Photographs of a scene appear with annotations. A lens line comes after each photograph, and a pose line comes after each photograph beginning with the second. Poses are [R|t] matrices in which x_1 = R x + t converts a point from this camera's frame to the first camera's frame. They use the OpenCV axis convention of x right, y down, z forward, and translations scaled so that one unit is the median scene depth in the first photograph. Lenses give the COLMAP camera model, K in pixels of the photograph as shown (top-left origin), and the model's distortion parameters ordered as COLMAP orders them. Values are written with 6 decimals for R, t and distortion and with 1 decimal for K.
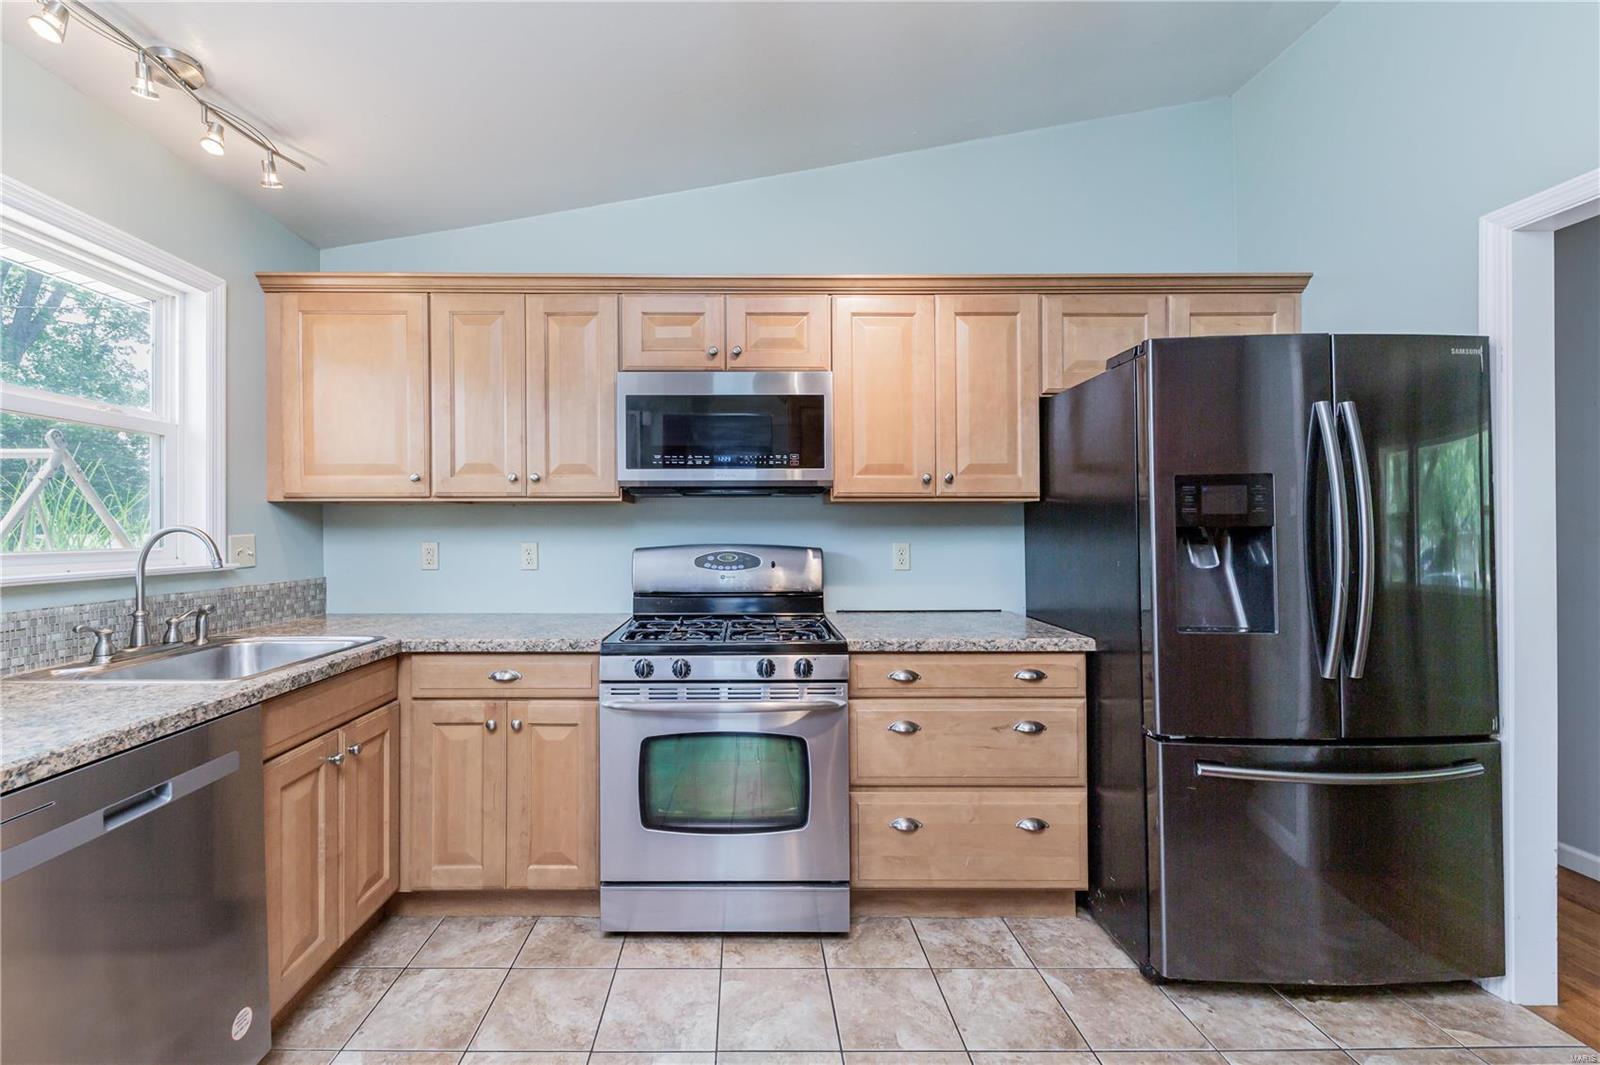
lens RADIAL K [[629.9, 0, 760.6], [0, 629.9, 525.5], [0, 0, 1]] dist [0.003636, -0.002861]
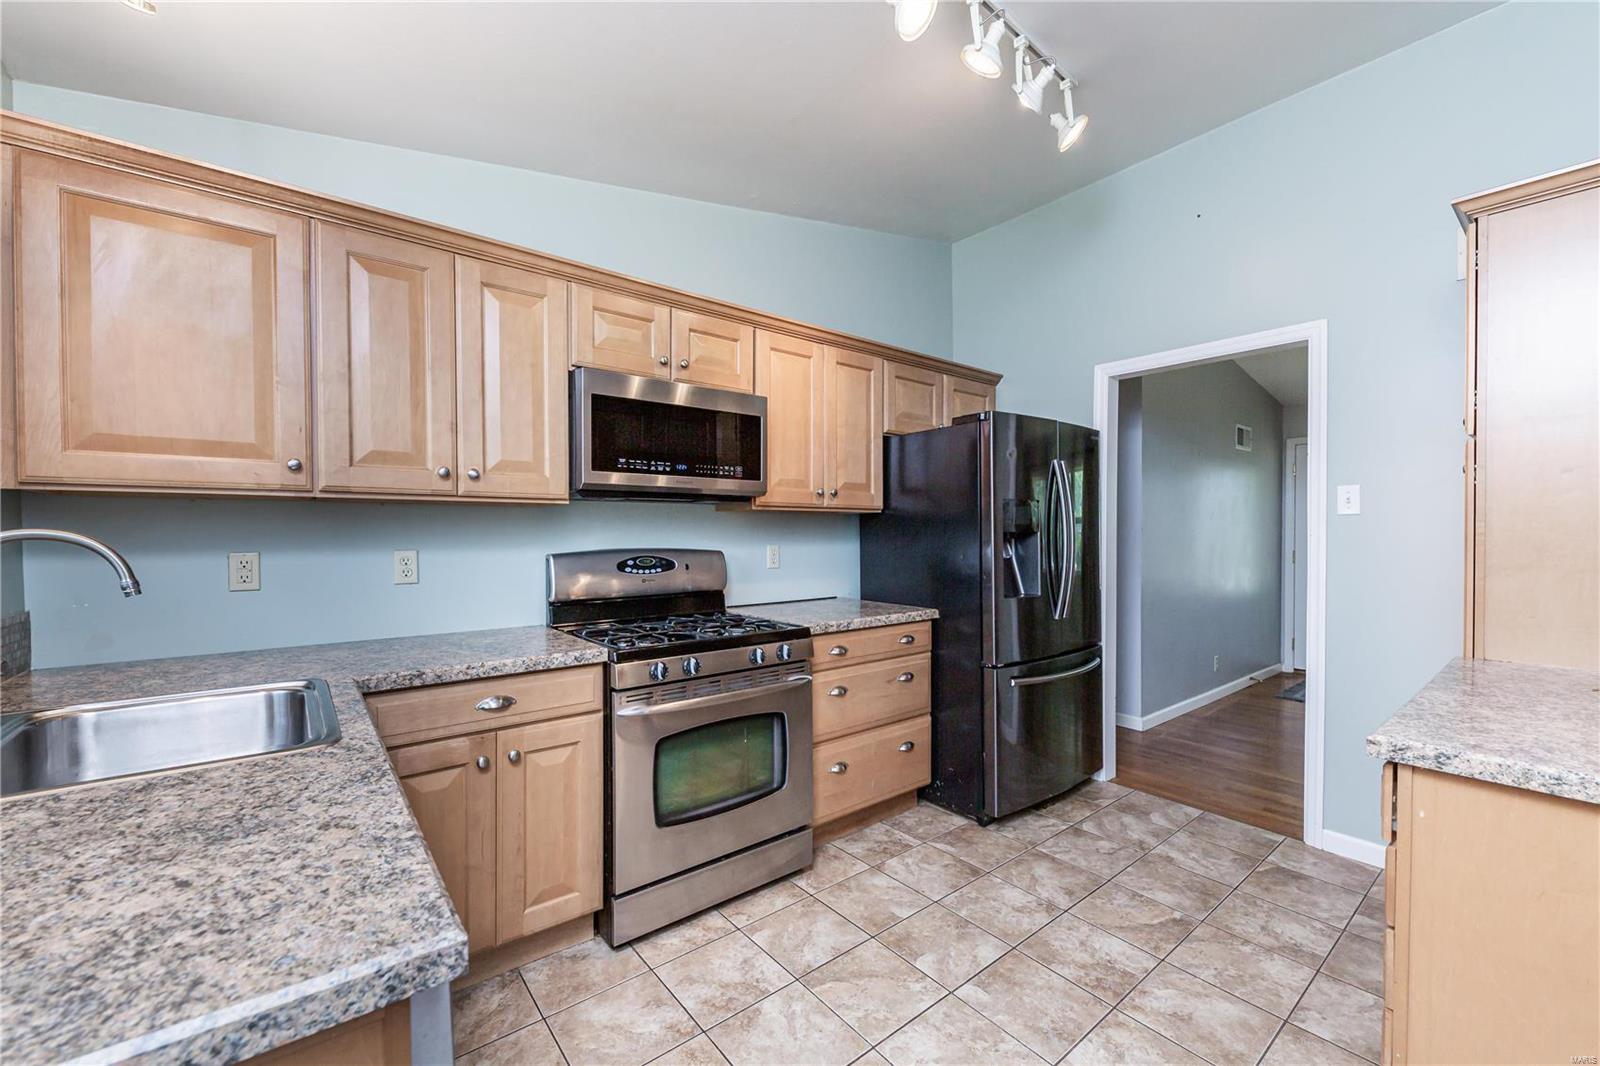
lens RADIAL K [[629.9, 0, 780.6], [0, 629.9, 536.6], [0, 0, 1]] dist [0.003636, -0.002861]
pose [[0.790657, -0.003336, 0.612251, -0.623329], [-0.005313, 0.999910, 0.012309, -0.003720], [-0.612237, -0.012985, 0.790568, 0.076480]]
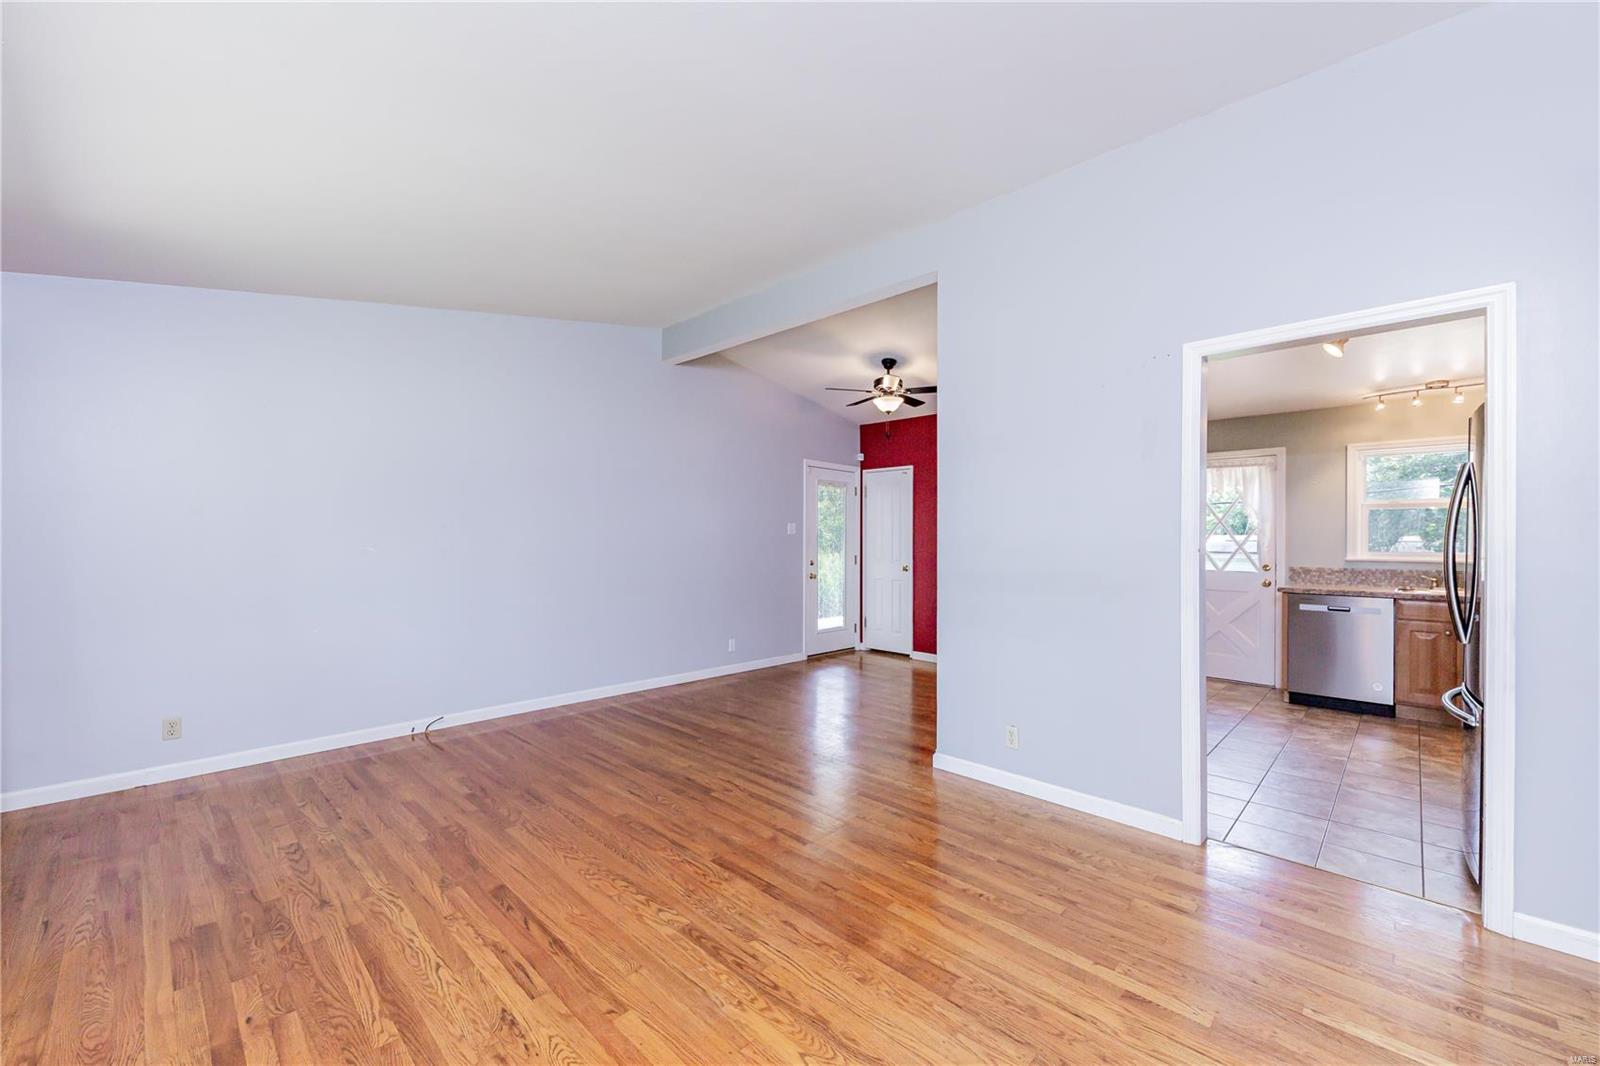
lens RADIAL K [[629.9, 0, 779.2], [0, 629.9, 539.2], [0, 0, 1]] dist [0.003636, -0.002861]
pose [[-0.707409, -0.003308, -0.706797, 2.634113], [-0.000745, 0.999992, -0.003935, -0.005196], [0.706804, -0.002257, -0.707406, 0.745147]]
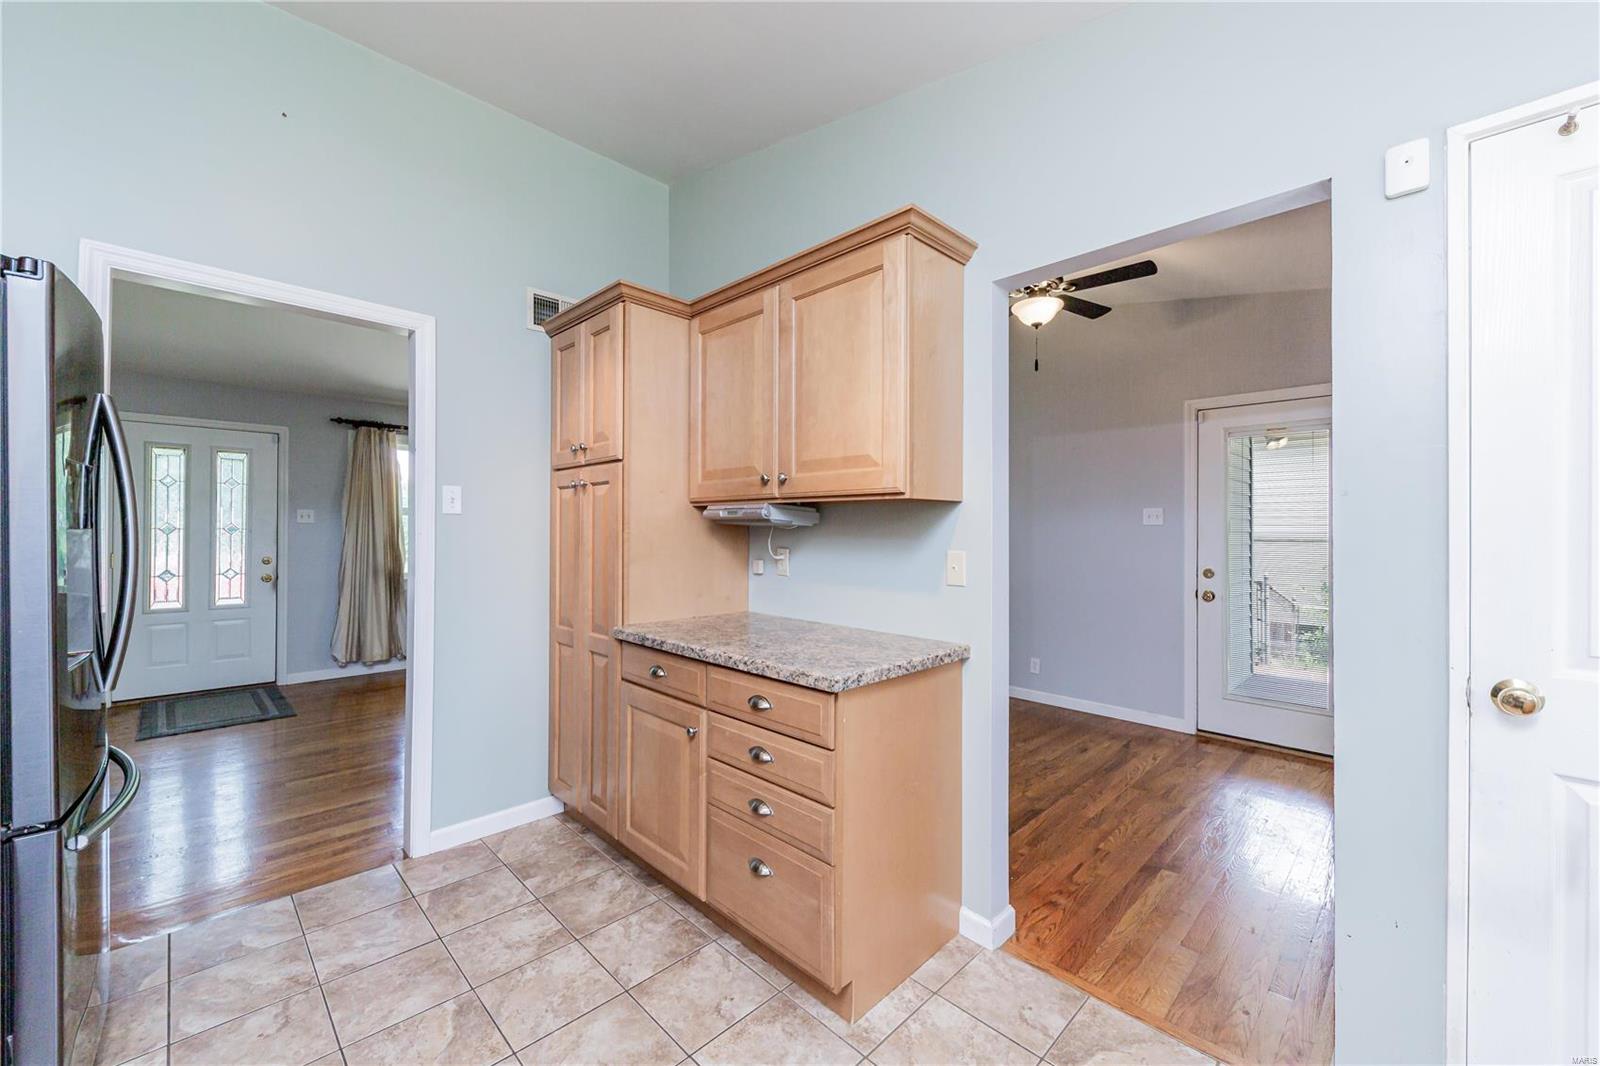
lens RADIAL K [[629.9, 0, 808.1], [0, 629.9, 528.3], [0, 0, 1]] dist [0.003636, -0.002861]
pose [[-0.710611, 0.002631, 0.703580, -0.398281], [-0.007687, 0.999904, -0.011503, 0.000402], [-0.703543, -0.013582, -0.710523, 0.767182]]
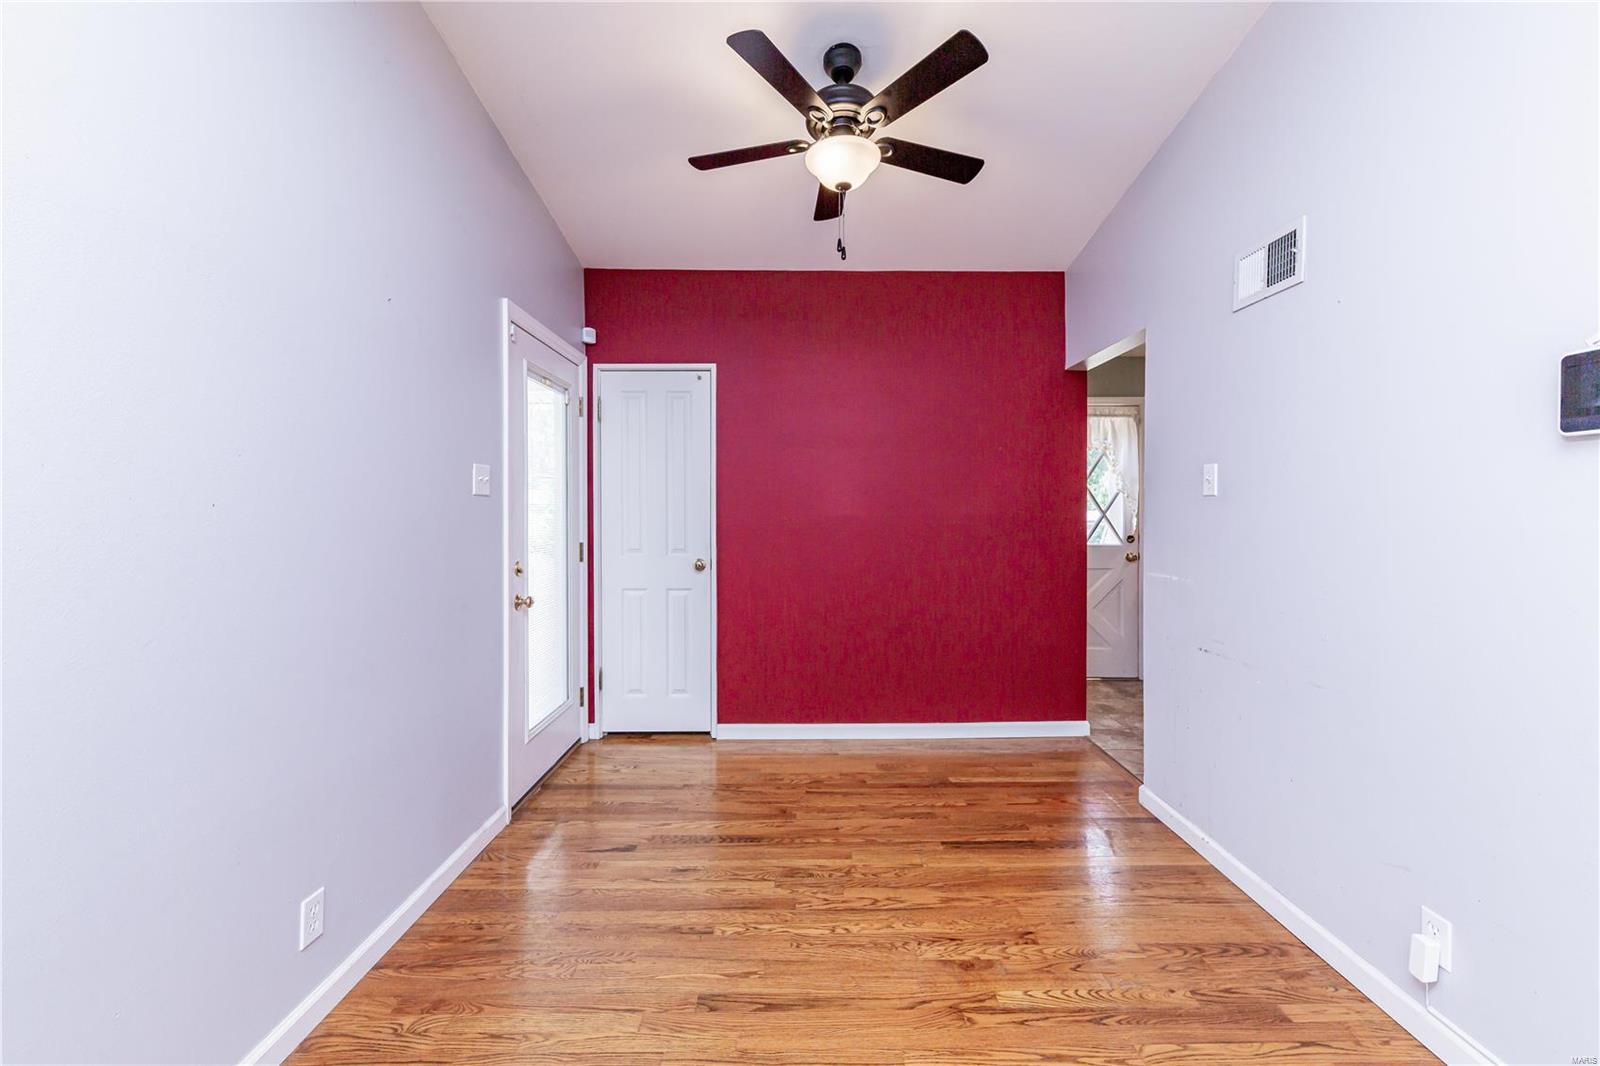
lens RADIAL K [[627.5, 0, 812.2], [0, 627.5, 518.3], [0, 0, 1]] dist [-0.002498, -0.000073]
pose [[0.013593, 0.011034, -0.999847, 1.448613], [0.010542, 0.999882, 0.011177, -0.006879], [0.999852, -0.010693, 0.013475, -0.926782]]
